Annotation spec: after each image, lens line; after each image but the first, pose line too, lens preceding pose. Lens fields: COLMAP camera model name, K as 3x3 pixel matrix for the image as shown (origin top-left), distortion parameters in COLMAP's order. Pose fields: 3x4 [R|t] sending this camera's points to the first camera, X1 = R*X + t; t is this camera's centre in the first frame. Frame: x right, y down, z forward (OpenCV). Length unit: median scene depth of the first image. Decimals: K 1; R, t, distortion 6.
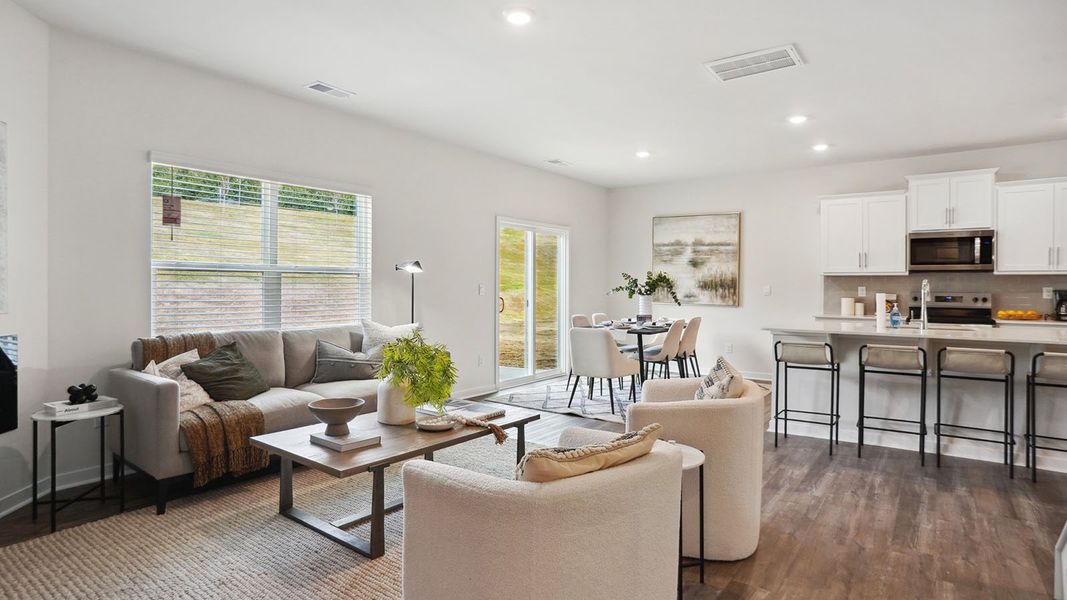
lens RADIAL K [[571.1, 0, 539.1], [0, 571.1, 287.5], [0, 0, 1]] dist [-0.074210, 0.047654]
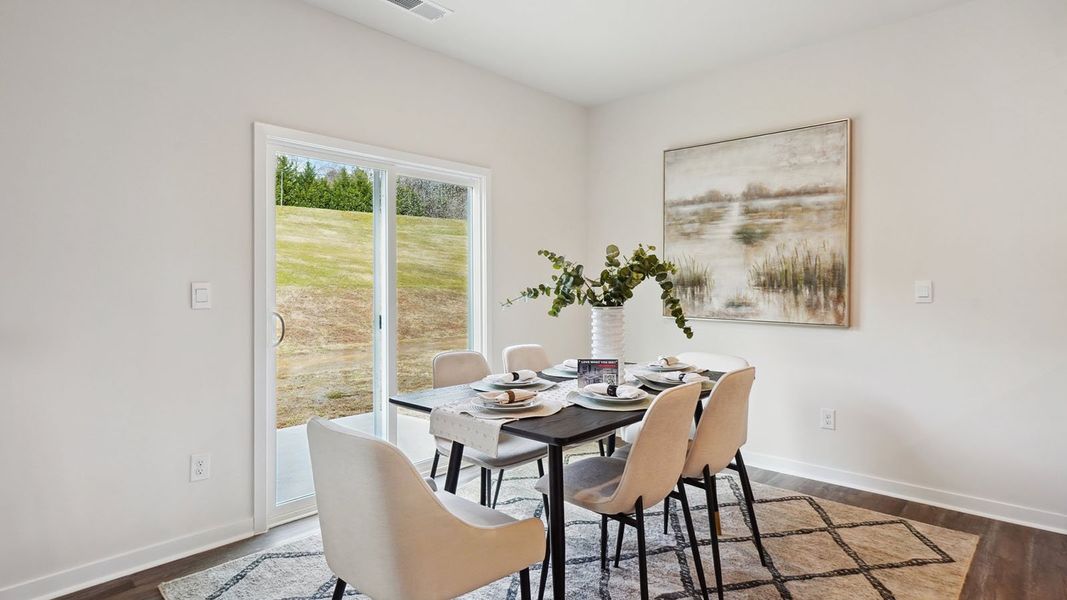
lens RADIAL K [[564.5, 0, 534.7], [0, 564.5, 289.5], [0, 0, 1]] dist [0.006285, 0.000722]
pose [[0.992415, -0.007497, -0.122705, 0.186384], [0.007750, 0.999969, 0.001591, 0.000665], [0.122689, -0.002530, 0.992442, 0.611536]]
